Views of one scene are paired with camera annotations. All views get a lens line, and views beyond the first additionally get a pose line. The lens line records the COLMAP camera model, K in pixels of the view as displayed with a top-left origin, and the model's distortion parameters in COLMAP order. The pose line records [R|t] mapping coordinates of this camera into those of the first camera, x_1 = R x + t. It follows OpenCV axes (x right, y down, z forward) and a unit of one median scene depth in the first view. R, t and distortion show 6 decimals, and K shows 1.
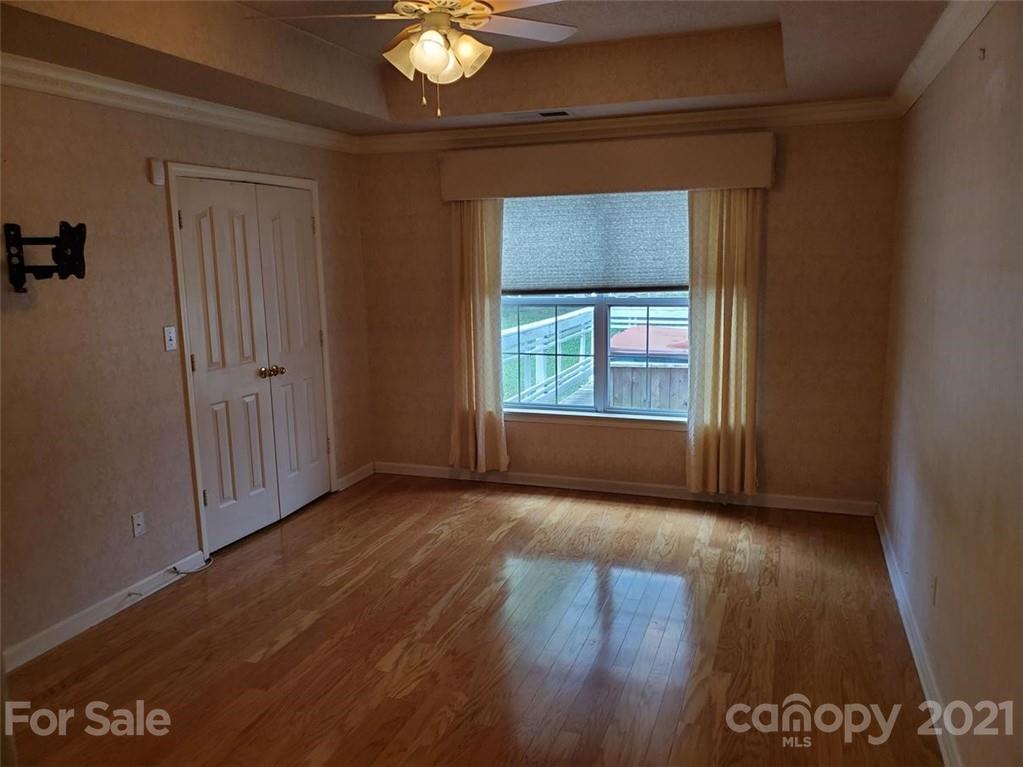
lens RADIAL K [[793.4, 0, 512.8], [0, 793.4, 383.5], [0, 0, 1]] dist [0.096496, -0.151248]
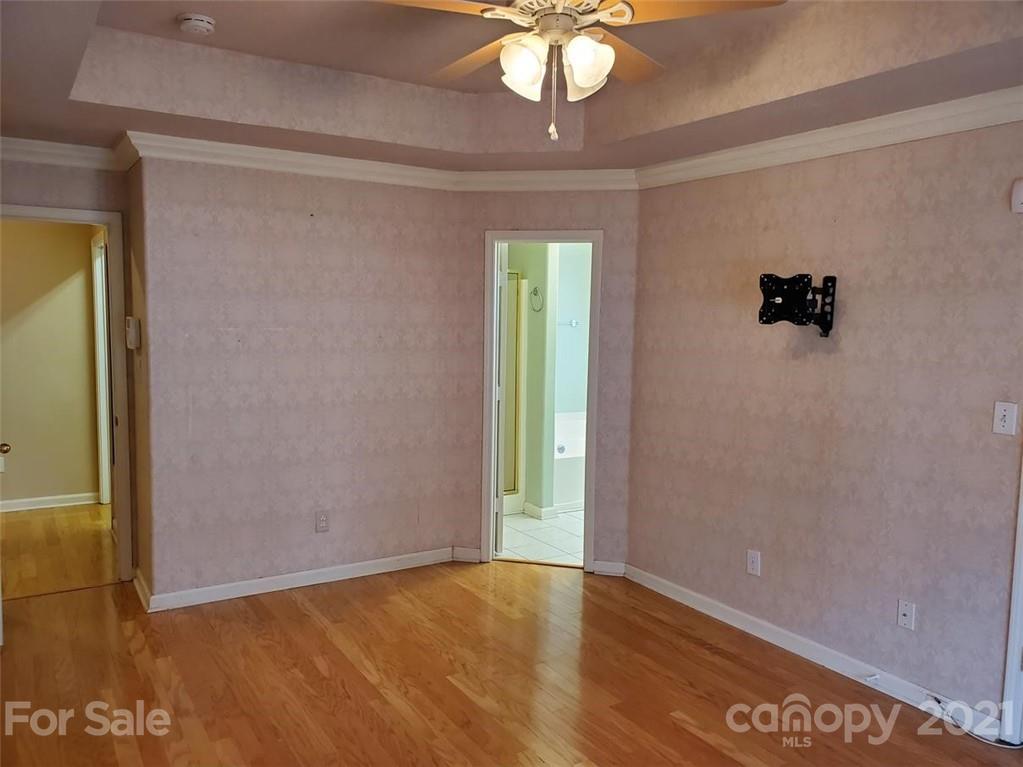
lens RADIAL K [[793.4, 0, 512.8], [0, 793.4, 383.5], [0, 0, 1]] dist [0.096496, -0.151248]
pose [[-0.619649, 0.079209, -0.780872, 0.530861], [-0.134604, 0.969431, 0.205148, -0.218626], [0.773251, 0.232228, -0.590045, 1.325742]]
